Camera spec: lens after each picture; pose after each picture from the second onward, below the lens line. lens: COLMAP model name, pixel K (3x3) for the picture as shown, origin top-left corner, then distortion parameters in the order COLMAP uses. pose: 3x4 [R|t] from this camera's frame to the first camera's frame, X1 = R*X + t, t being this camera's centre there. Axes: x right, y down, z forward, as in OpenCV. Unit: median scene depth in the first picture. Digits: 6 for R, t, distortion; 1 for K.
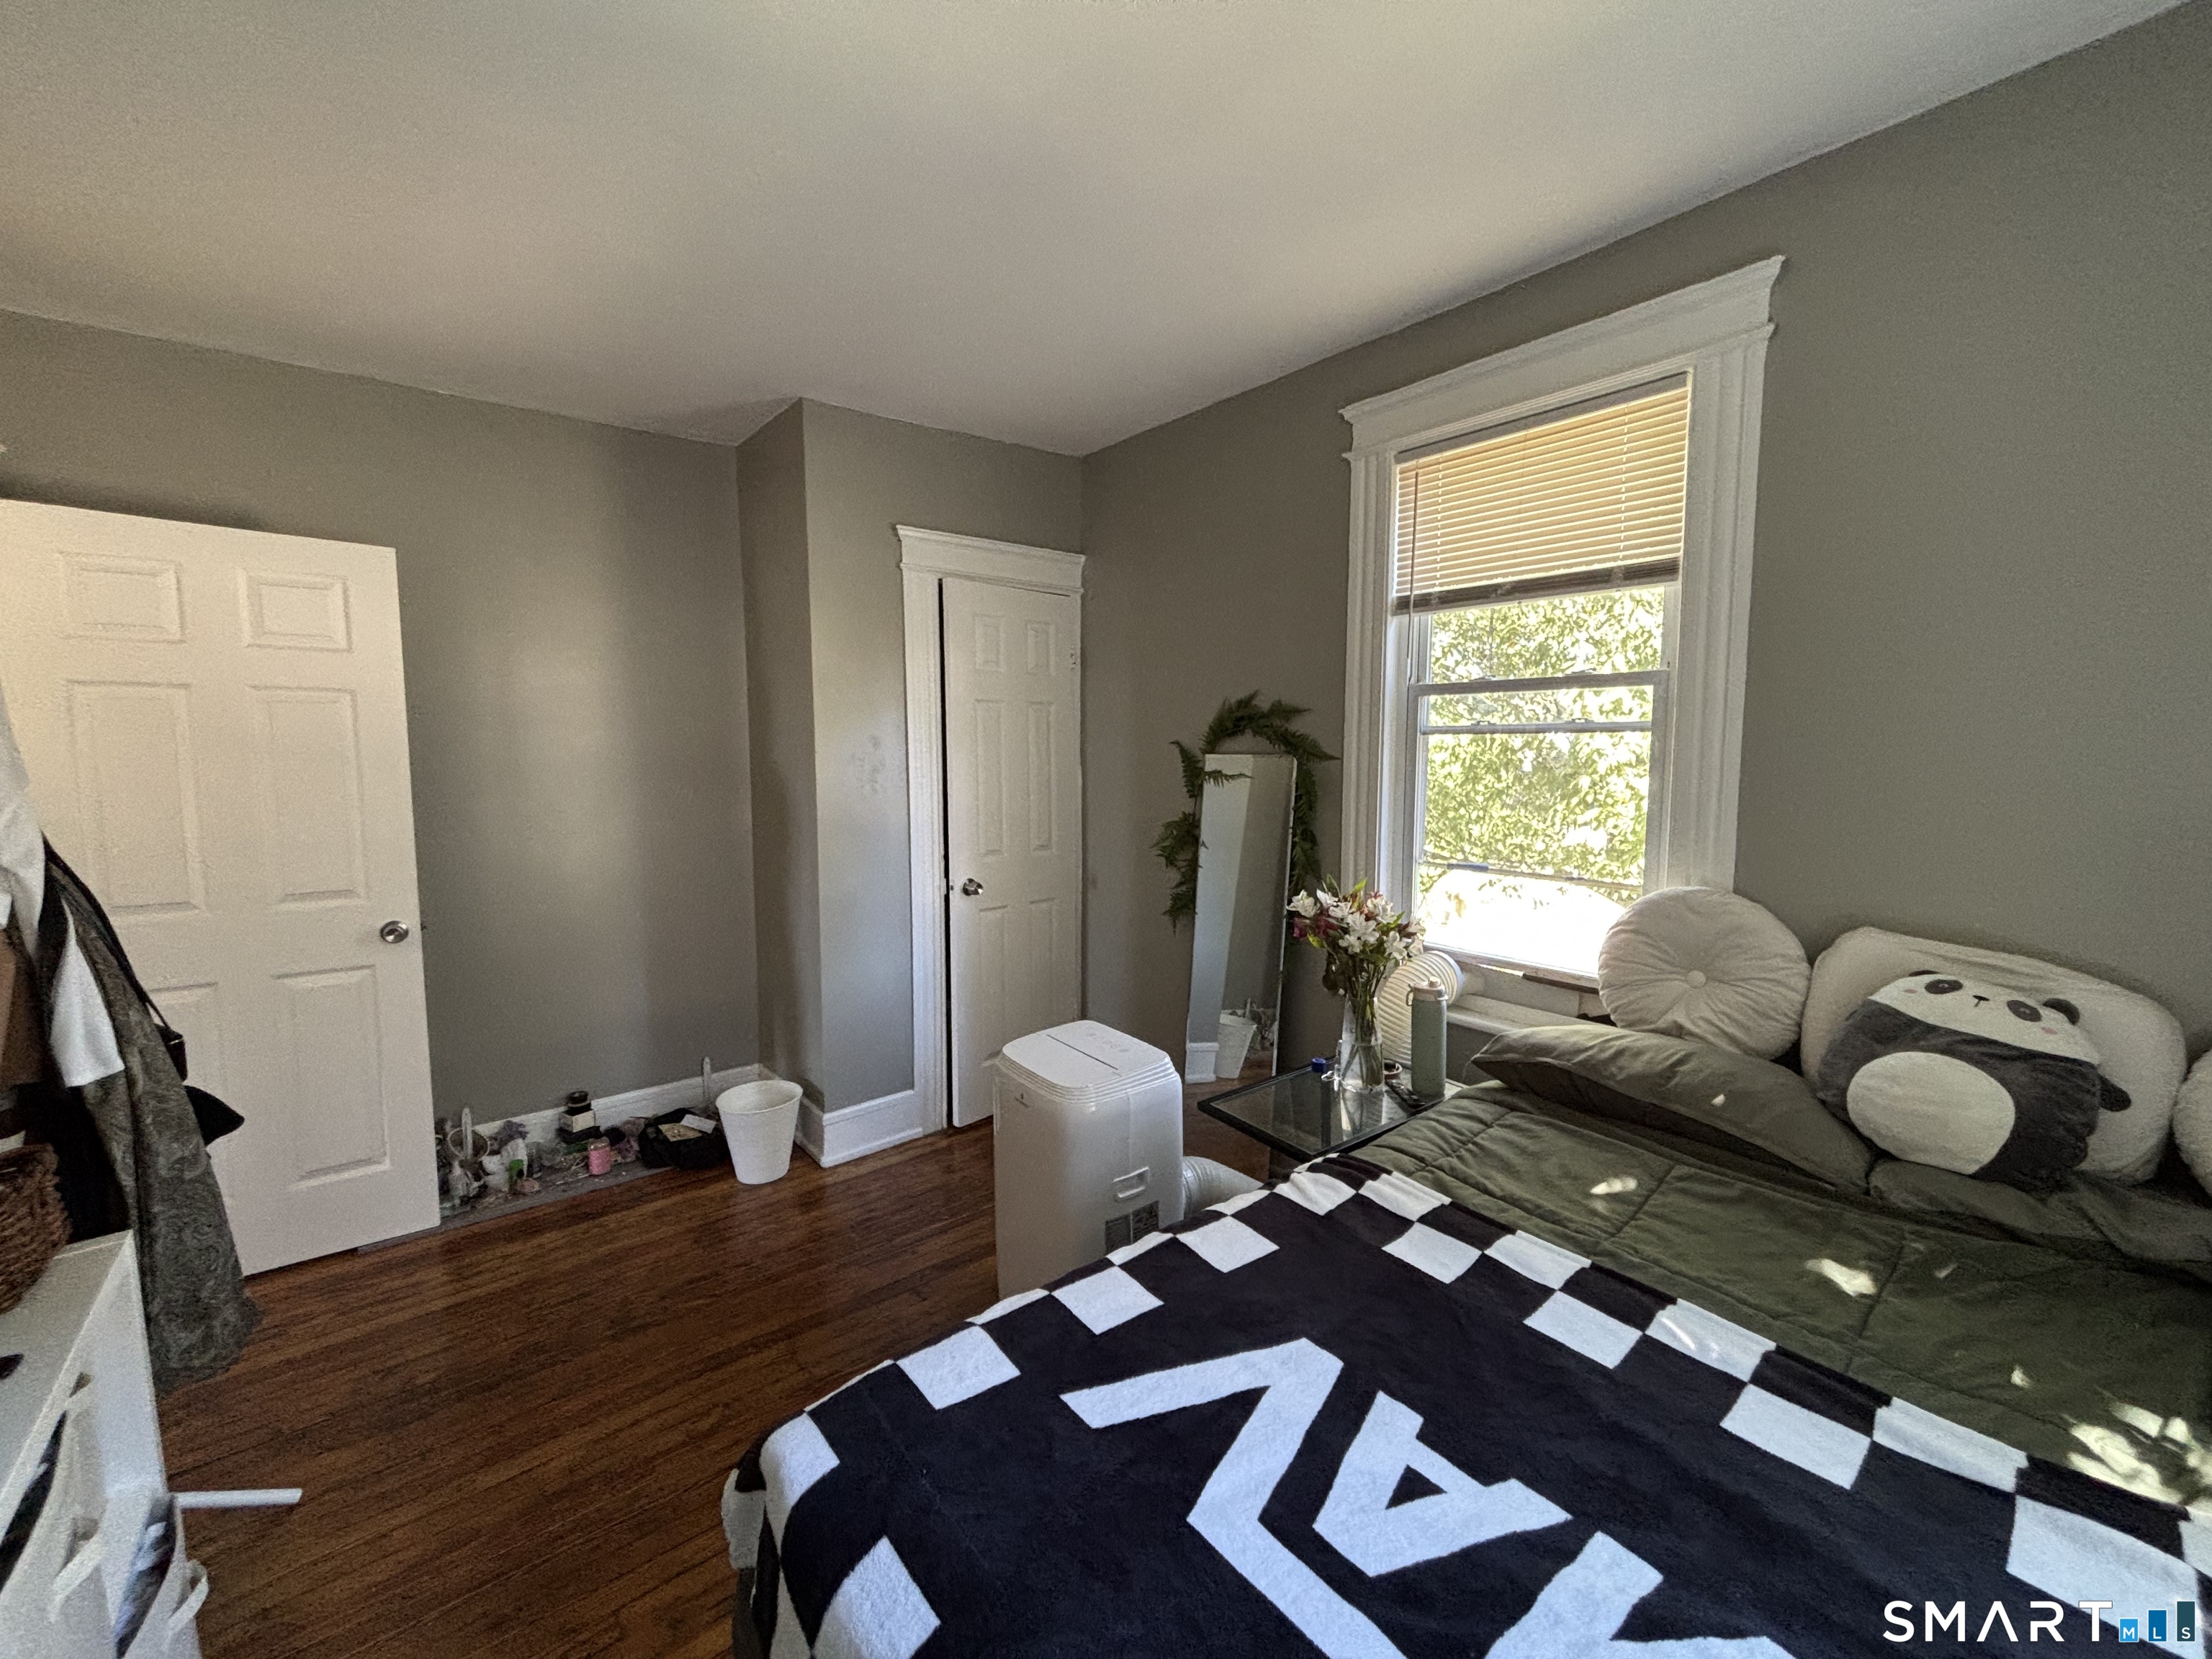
lens RADIAL K [[886.6, 0, 1093.7], [0, 886.6, 821.4], [0, 0, 1]] dist [0.000518, -0.000851]
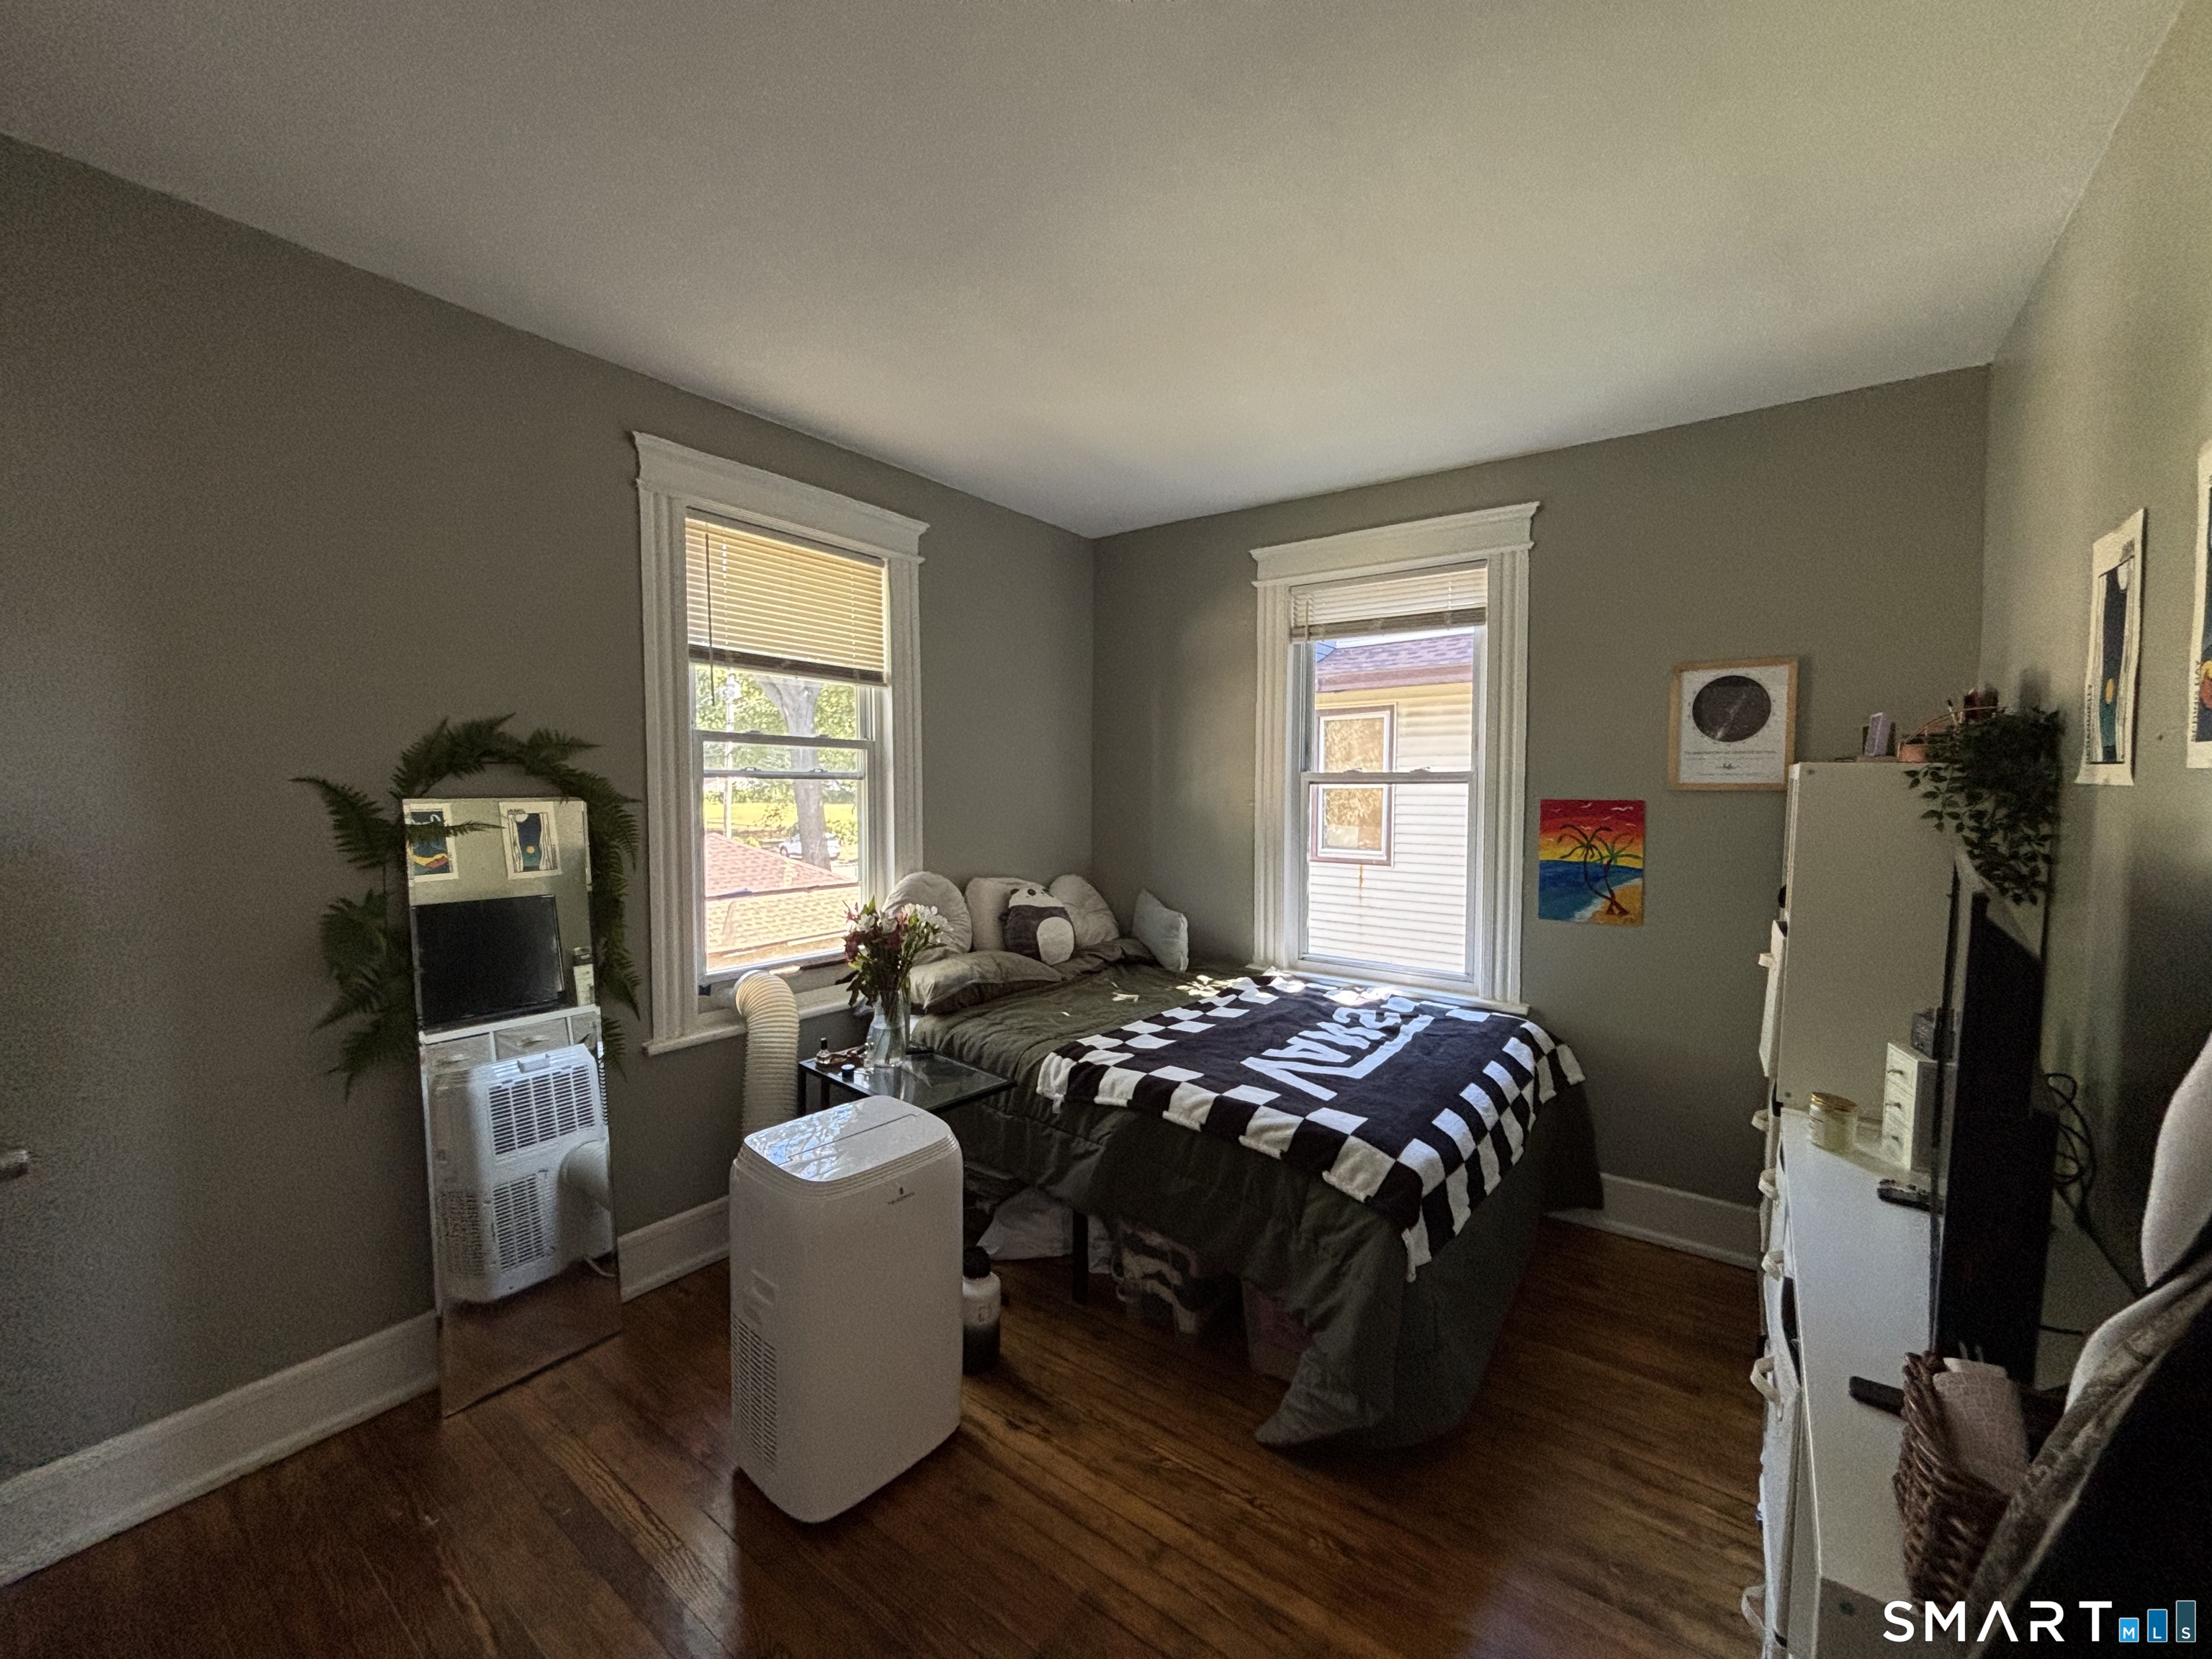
lens RADIAL K [[886.6, 0, 1093.7], [0, 886.6, 821.4], [0, 0, 1]] dist [0.000518, -0.000851]
pose [[-0.240759, -0.031278, 0.970081, -1.014356], [0.081836, 0.995267, 0.052401, -0.080926], [-0.967129, 0.092004, -0.237060, 1.049919]]
